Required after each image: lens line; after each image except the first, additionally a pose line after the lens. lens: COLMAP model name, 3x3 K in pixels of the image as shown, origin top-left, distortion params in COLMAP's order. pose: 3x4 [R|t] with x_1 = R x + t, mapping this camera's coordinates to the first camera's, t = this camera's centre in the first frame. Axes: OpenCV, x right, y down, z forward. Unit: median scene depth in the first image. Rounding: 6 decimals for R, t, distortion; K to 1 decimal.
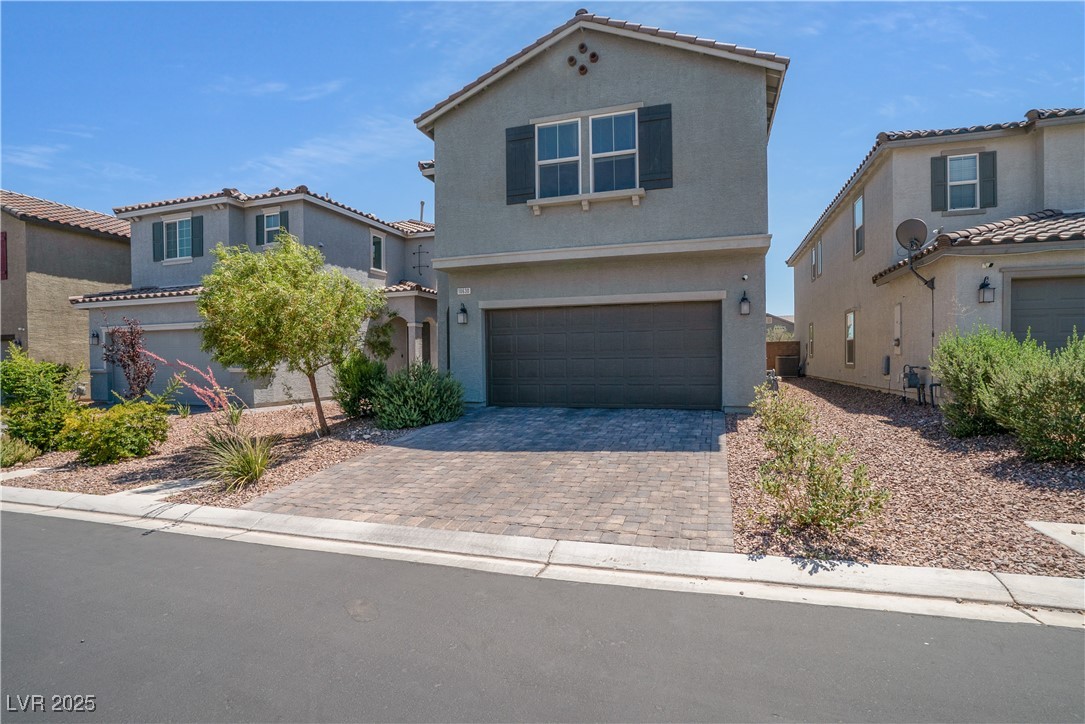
lens RADIAL K [[510.9, 0, 546.4], [0, 510.9, 353.7], [0, 0, 1]] dist [-0.053587, 0.022468]
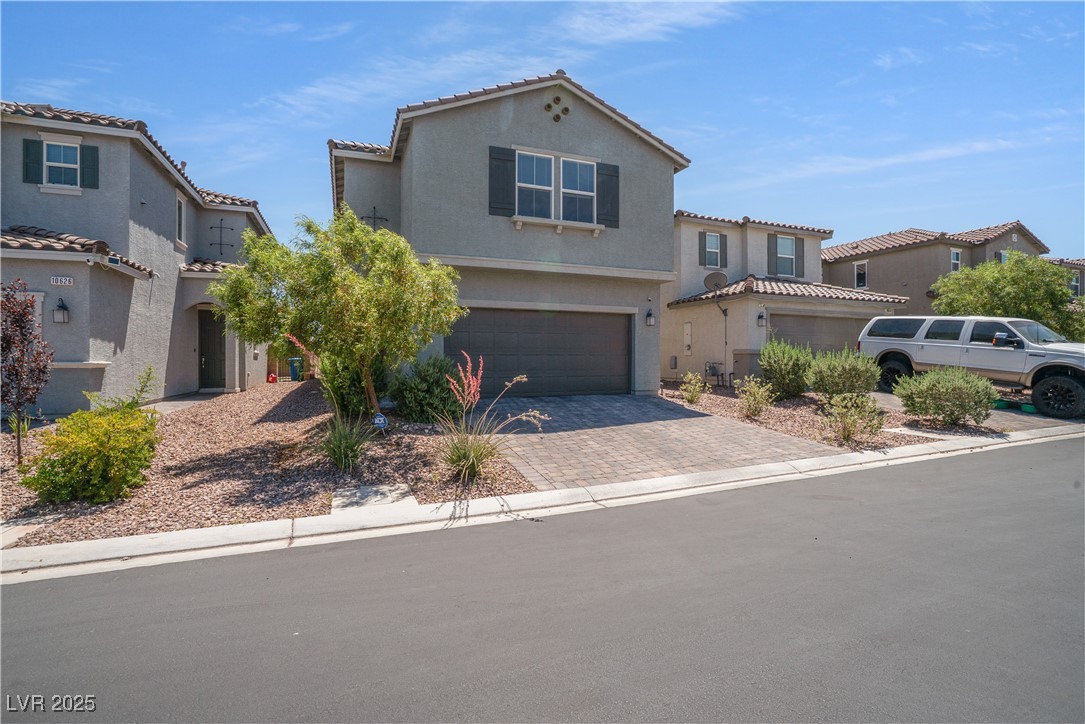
lens RADIAL K [[499.2, 0, 532.5], [0, 499.2, 343.5], [0, 0, 1]] dist [-0.049975, 0.021974]
pose [[0.785908, 0.028317, 0.617695, -0.693166], [-0.013390, 0.999496, -0.028783, 0.017151], [-0.618199, 0.014350, 0.785891, 0.102393]]
